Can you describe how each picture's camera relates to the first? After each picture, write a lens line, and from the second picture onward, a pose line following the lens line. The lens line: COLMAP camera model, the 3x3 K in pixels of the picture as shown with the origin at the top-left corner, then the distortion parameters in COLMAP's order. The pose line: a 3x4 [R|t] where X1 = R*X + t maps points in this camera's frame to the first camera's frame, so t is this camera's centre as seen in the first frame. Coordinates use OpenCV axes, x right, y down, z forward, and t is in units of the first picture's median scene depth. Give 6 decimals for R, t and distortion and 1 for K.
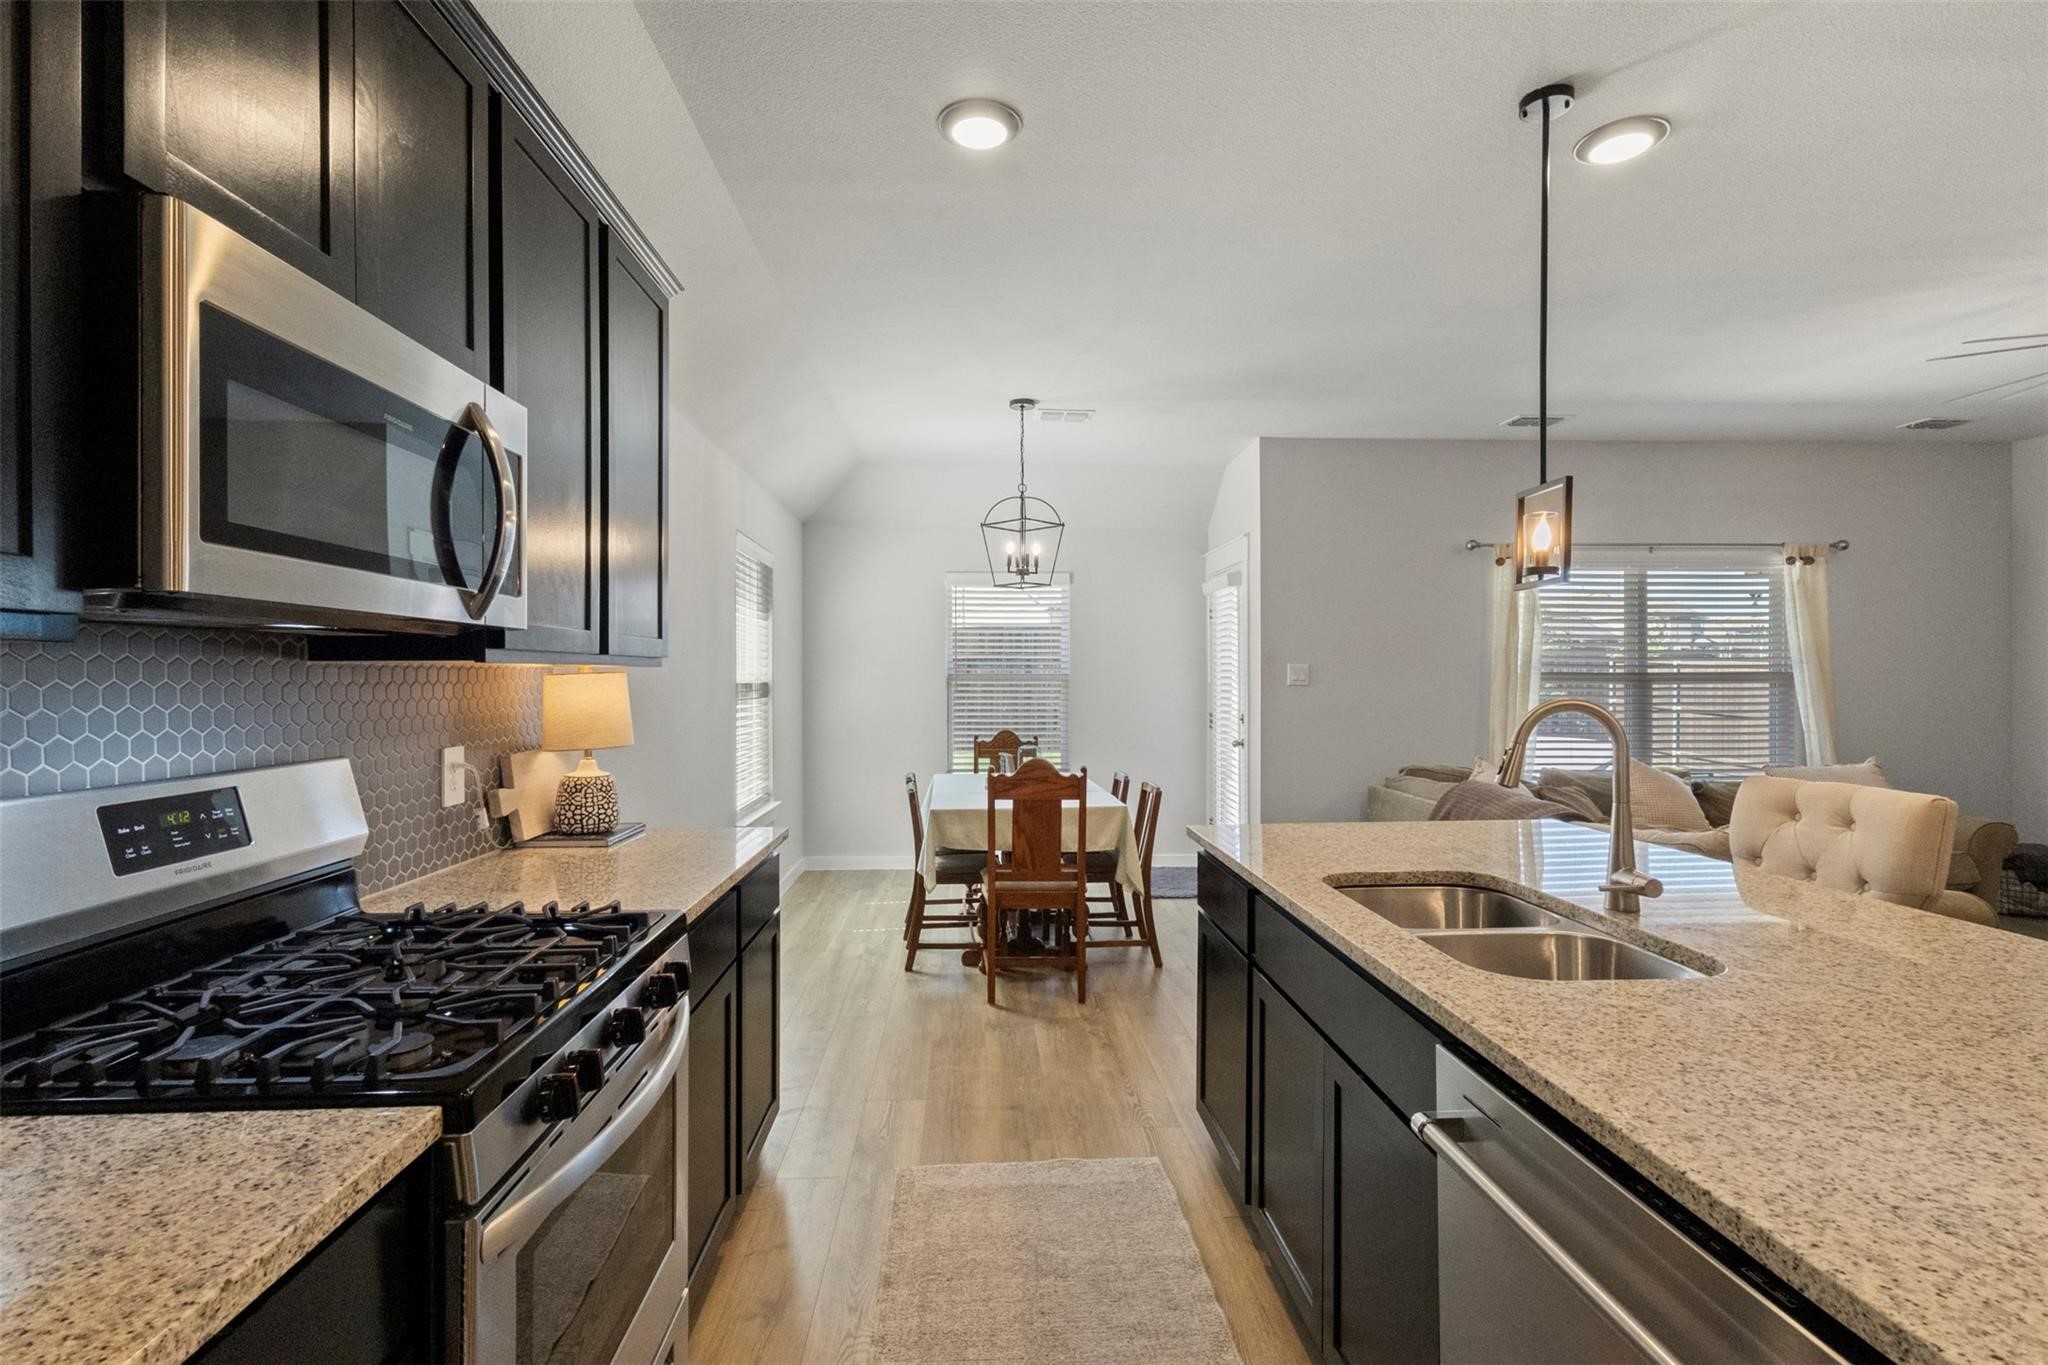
lens RADIAL K [[938.0, 0, 1024.0], [0, 938.0, 682.5], [0, 0, 1]] dist [0.003652, 0.000254]
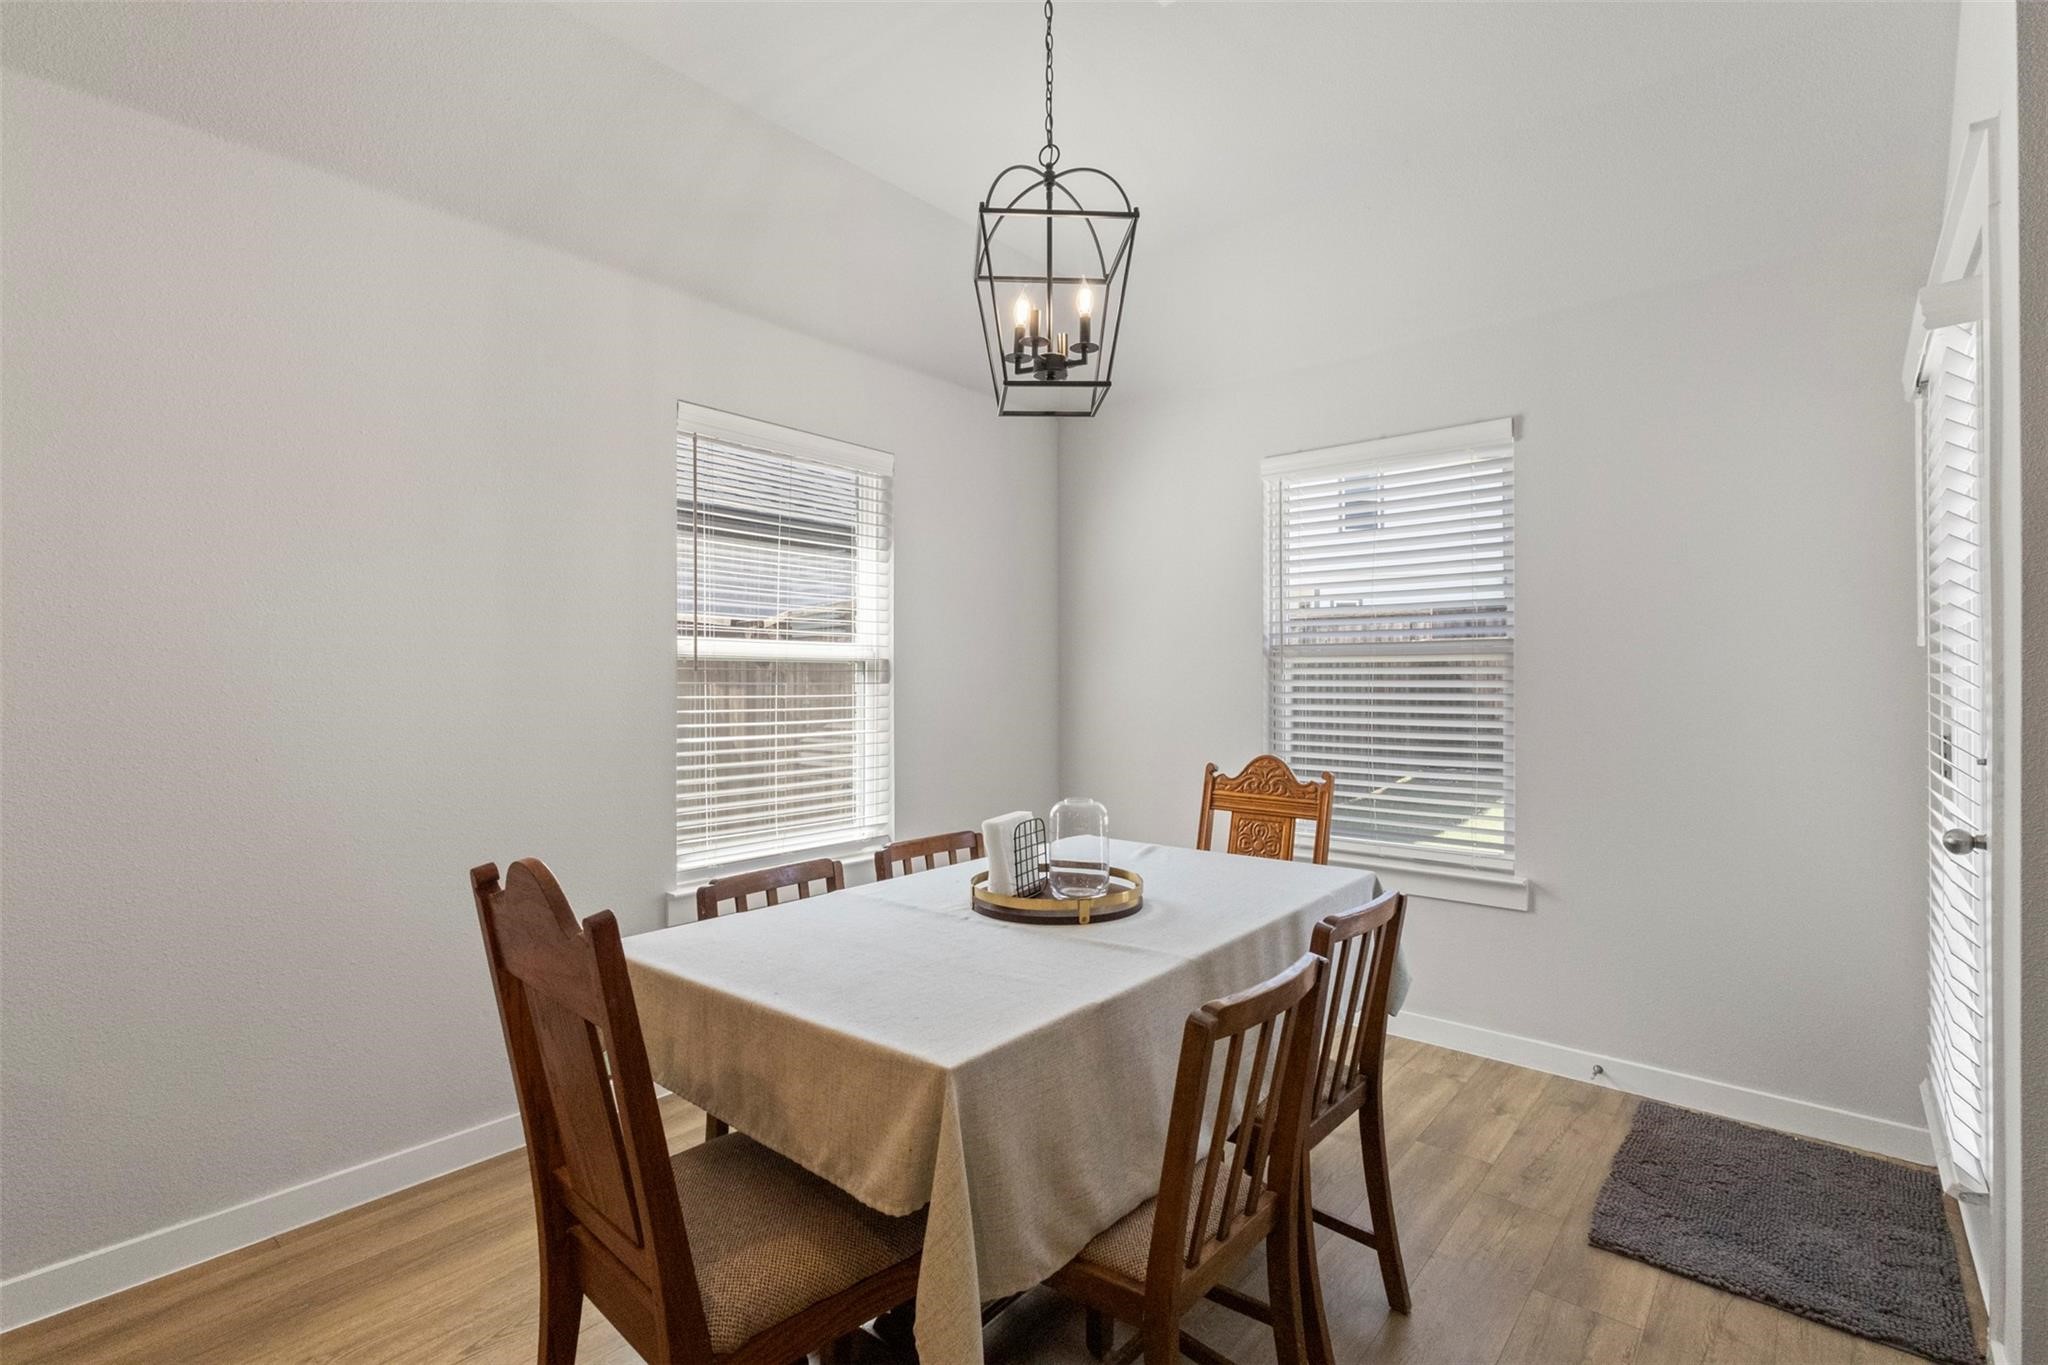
lens RADIAL K [[938.0, 0, 1024.0], [0, 938.0, 682.5], [0, 0, 1]] dist [0.003652, 0.000254]
pose [[0.724591, 0.002964, -0.689173, 0.243288], [-0.000533, 0.999993, 0.003741, 0.013161], [0.689179, -0.002343, 0.724587, 0.641963]]
